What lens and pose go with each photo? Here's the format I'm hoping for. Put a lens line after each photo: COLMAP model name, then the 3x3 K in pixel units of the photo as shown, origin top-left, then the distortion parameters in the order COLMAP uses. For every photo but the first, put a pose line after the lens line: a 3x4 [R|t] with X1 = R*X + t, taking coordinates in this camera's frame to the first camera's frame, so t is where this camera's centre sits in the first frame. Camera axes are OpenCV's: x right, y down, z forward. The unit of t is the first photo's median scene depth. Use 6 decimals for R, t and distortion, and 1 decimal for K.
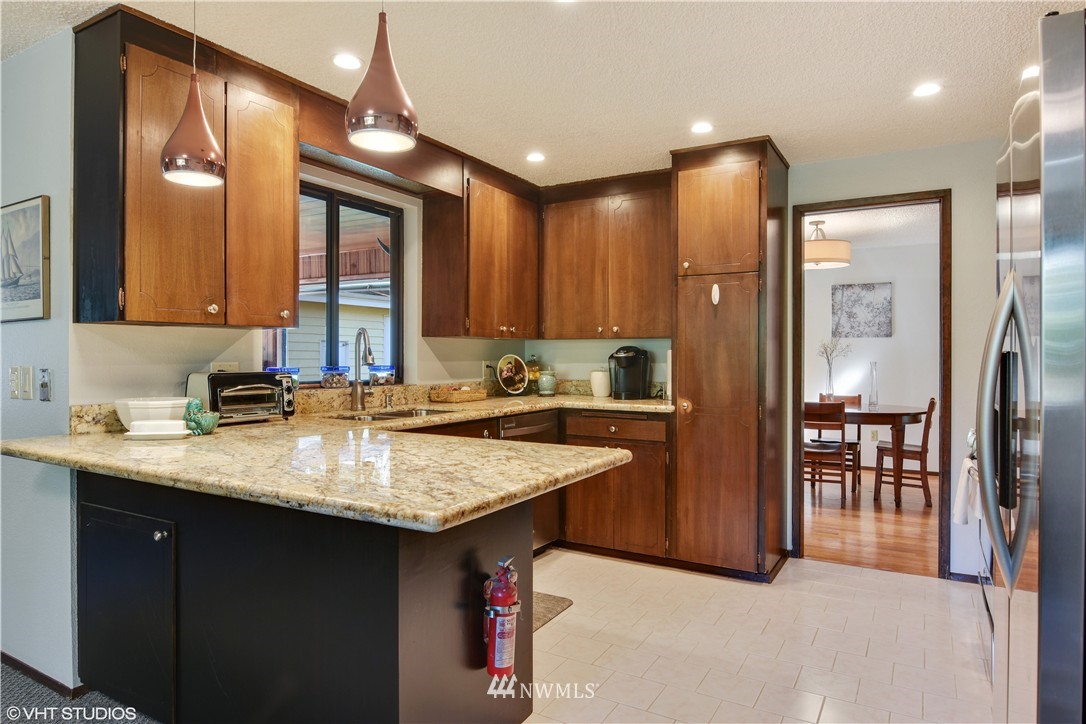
lens RADIAL K [[654.6, 0, 542.8], [0, 654.6, 361.0], [0, 0, 1]] dist [-0.003511, -0.003999]
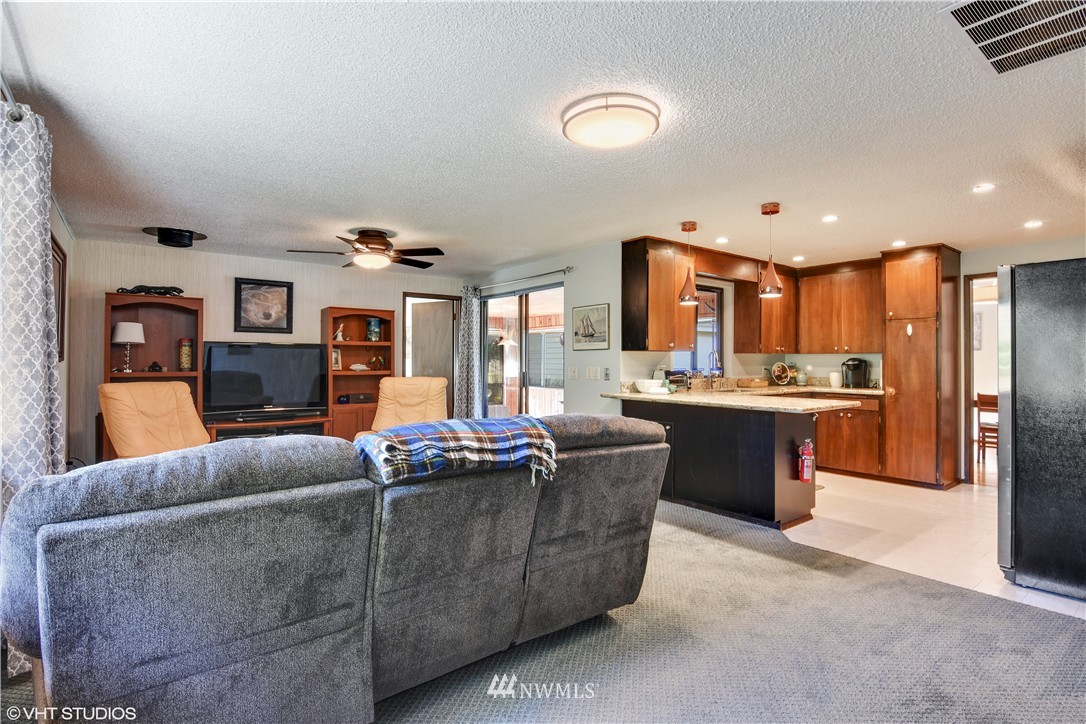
lens RADIAL K [[533.5, 0, 538.3], [0, 533.5, 357.0], [0, 0, 1]] dist [-0.020372, -0.001776]
pose [[0.923095, -0.001221, -0.384570, -0.112853], [-0.005257, 0.999861, -0.015792, 0.001718], [0.384536, 0.016599, 0.922961, -0.680380]]
